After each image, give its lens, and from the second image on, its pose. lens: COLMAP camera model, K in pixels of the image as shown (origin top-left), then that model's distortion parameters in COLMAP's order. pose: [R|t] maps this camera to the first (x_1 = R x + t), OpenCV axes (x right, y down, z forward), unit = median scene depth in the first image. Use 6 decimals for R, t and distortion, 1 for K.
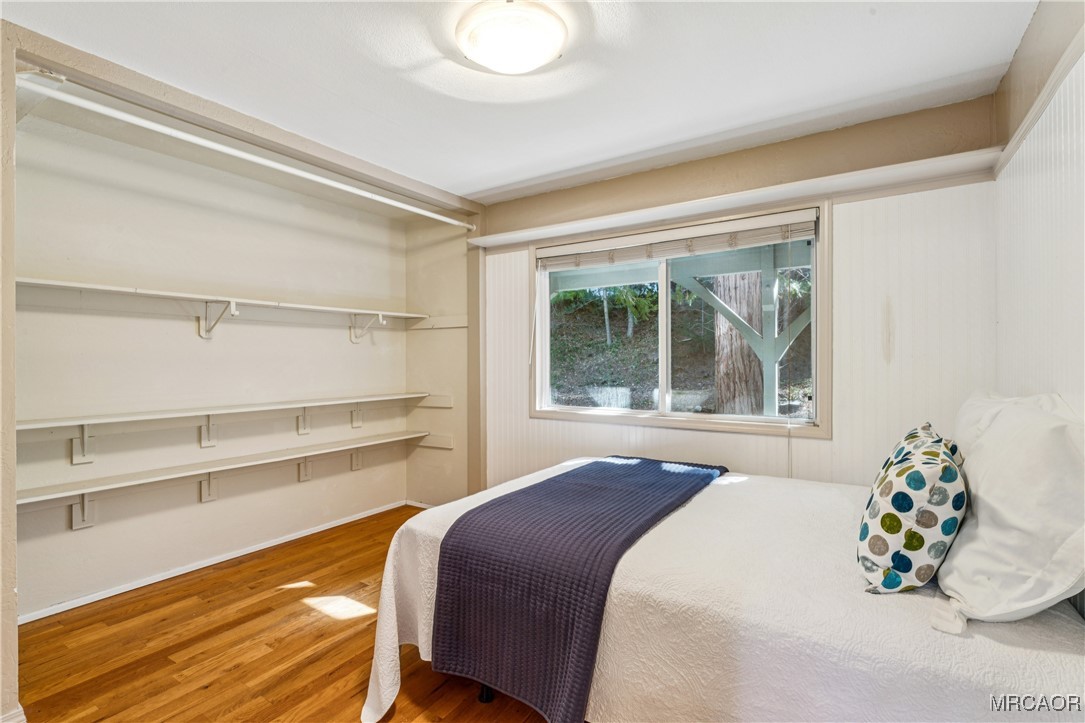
lens RADIAL K [[499.2, 0, 543.1], [0, 499.2, 361.6], [0, 0, 1]] dist [0.003497, 0.000309]
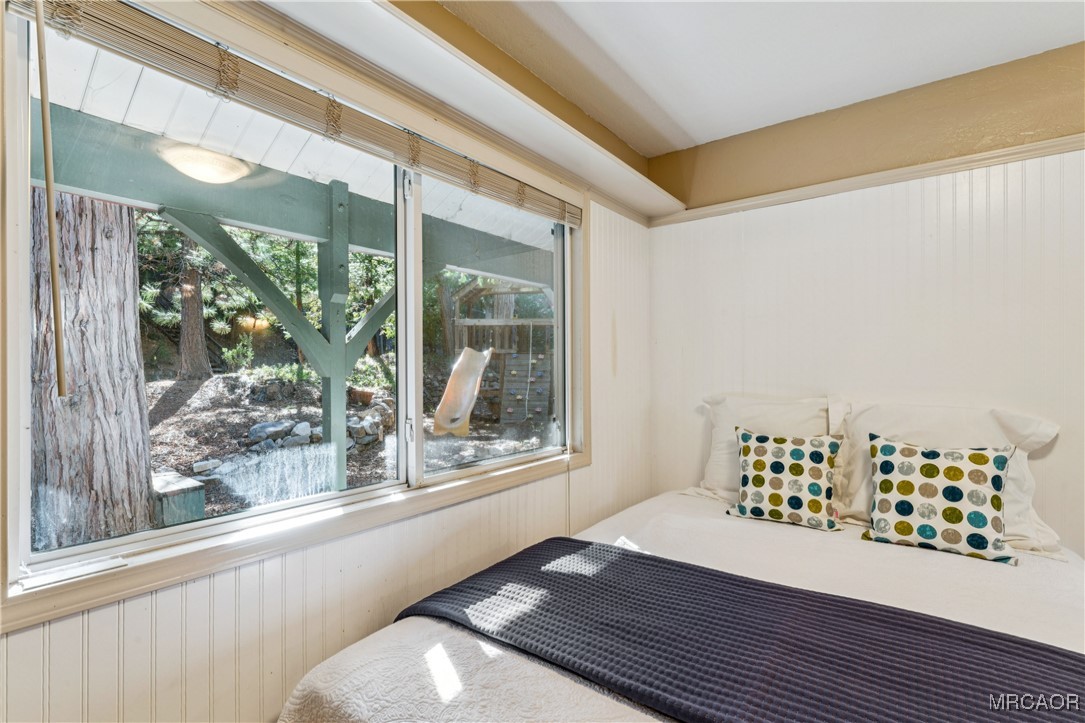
lens RADIAL K [[499.2, 0, 546.7], [0, 499.2, 369.3], [0, 0, 1]] dist [0.003497, 0.000309]
pose [[0.064529, 0.004791, 0.997904, -0.243010], [0.008895, 0.999946, -0.005376, -0.007582], [-0.997876, 0.009223, 0.064483, 0.756734]]
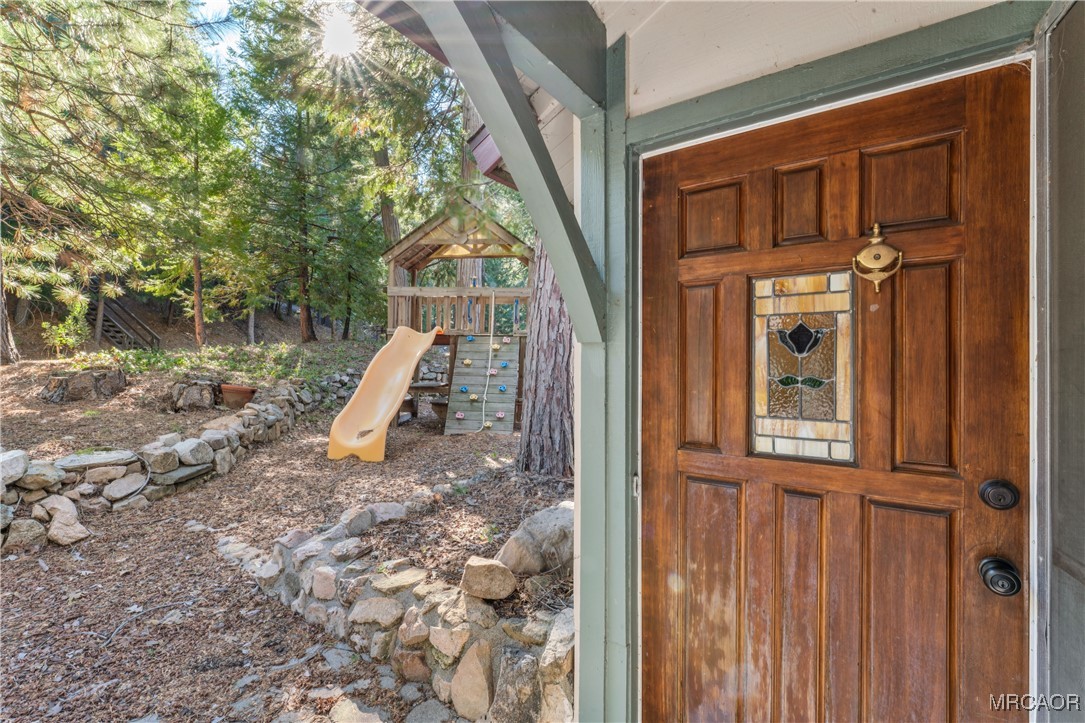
lens RADIAL K [[499.2, 0, 539.0], [0, 499.2, 360.4], [0, 0, 1]] dist [0.003497, 0.000309]
pose [[0.070604, 0.003962, 0.997497, -0.057200], [0.000119, 0.999992, -0.003981, -0.006682], [-0.997504, 0.000400, 0.070603, 0.742537]]
